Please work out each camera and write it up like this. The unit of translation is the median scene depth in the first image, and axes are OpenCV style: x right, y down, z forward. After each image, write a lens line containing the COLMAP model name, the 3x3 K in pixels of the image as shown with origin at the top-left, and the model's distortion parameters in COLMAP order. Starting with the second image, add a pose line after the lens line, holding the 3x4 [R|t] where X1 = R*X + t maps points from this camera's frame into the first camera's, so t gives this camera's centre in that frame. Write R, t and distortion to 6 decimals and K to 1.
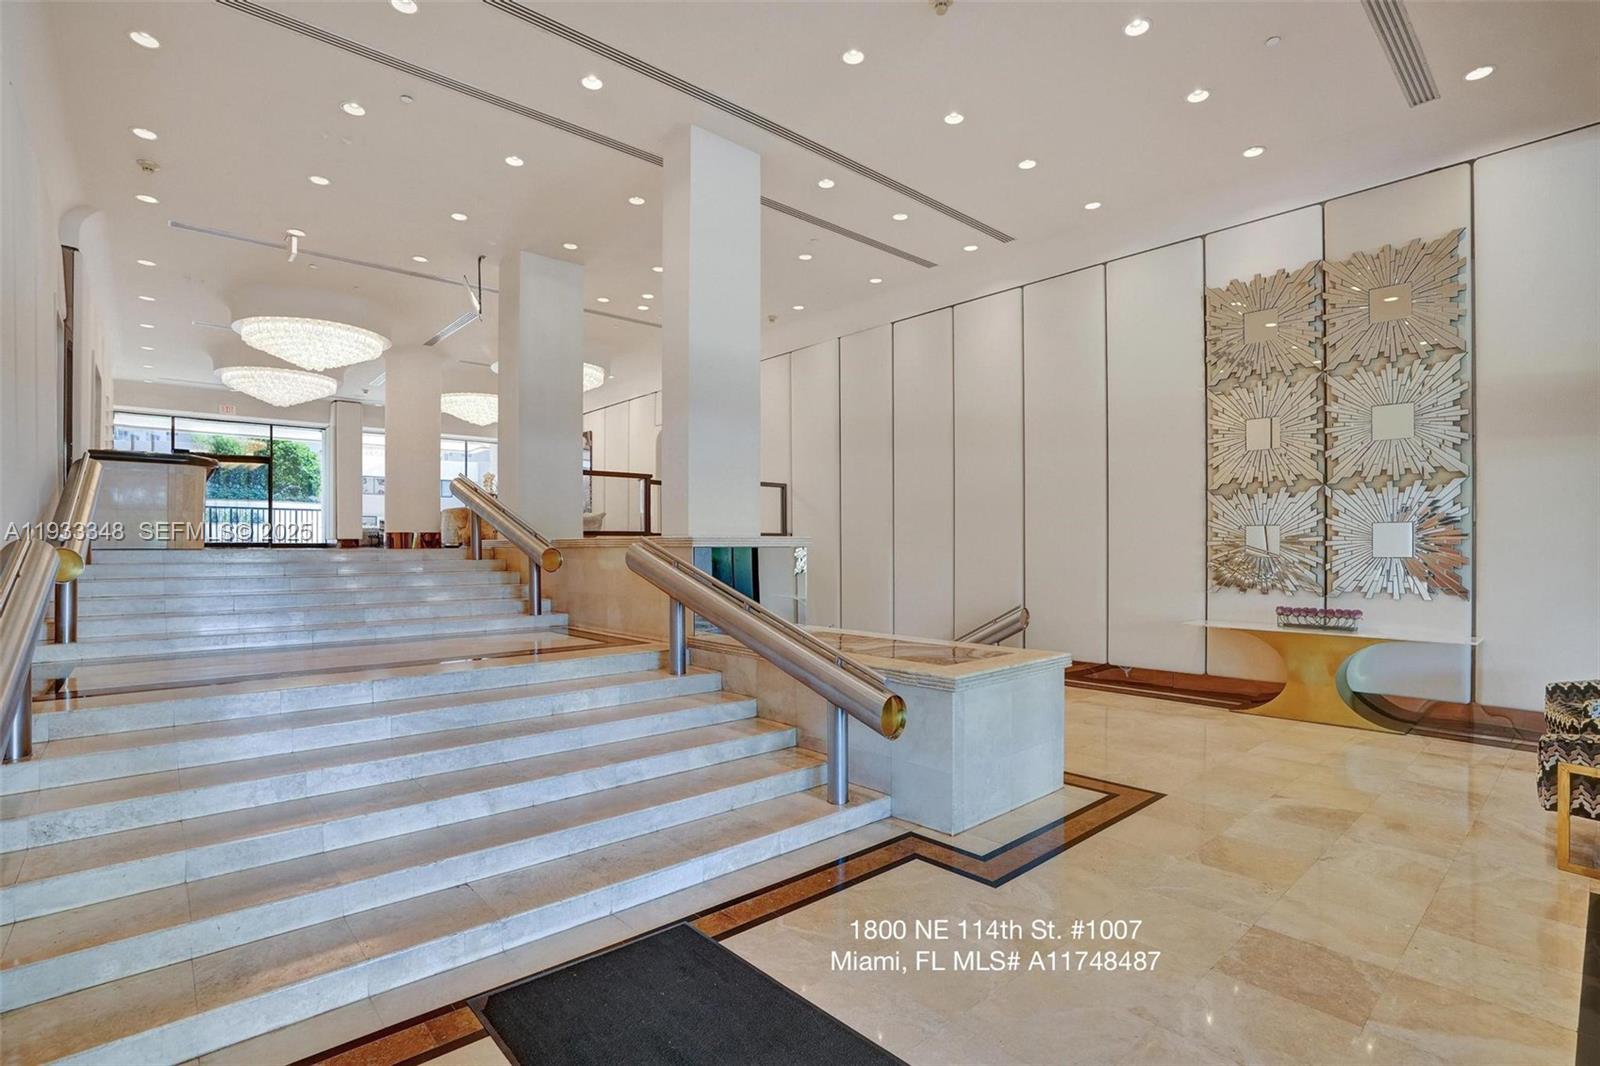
lens RADIAL K [[754.9, 0, 798.5], [0, 754.9, 540.6], [0, 0, 1]] dist [-0.006625, -0.000316]
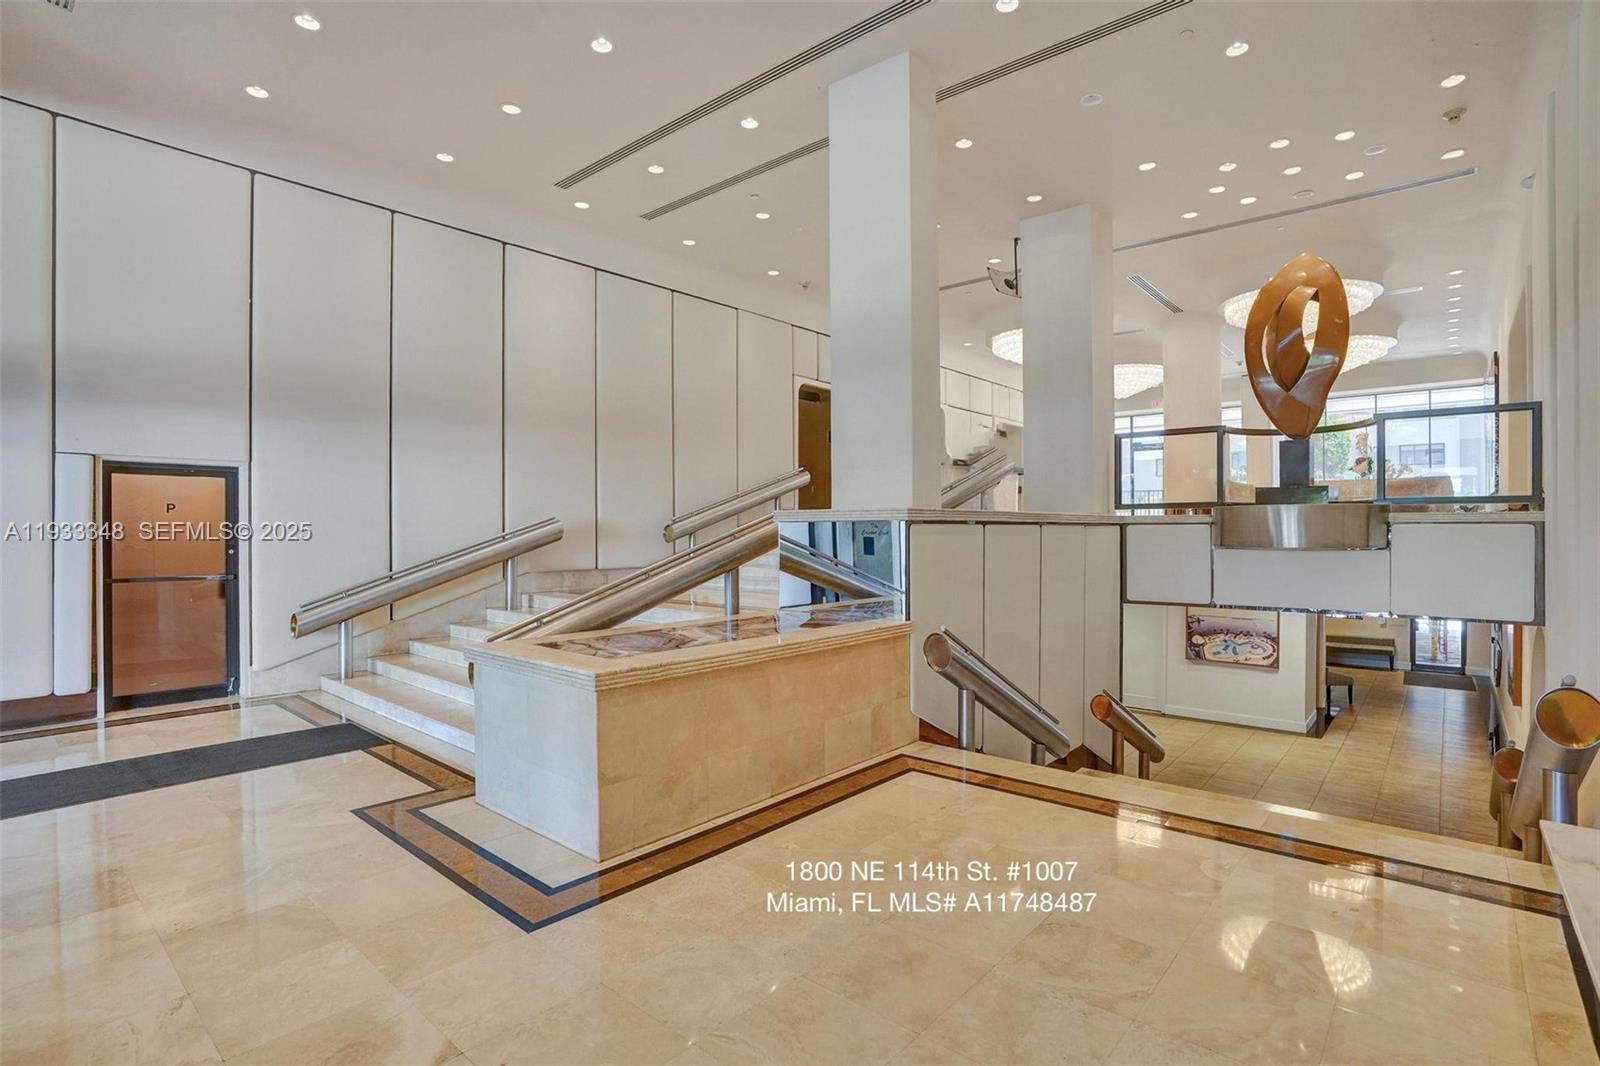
lens RADIAL K [[754.9, 0, 798.6], [0, 754.9, 530.1], [0, 0, 1]] dist [-0.006625, -0.000316]
pose [[0.116034, 0.002866, -0.993241, 1.100585], [0.010268, 0.999939, 0.004085, 0.019050], [0.993192, -0.010672, 0.115998, 1.143096]]
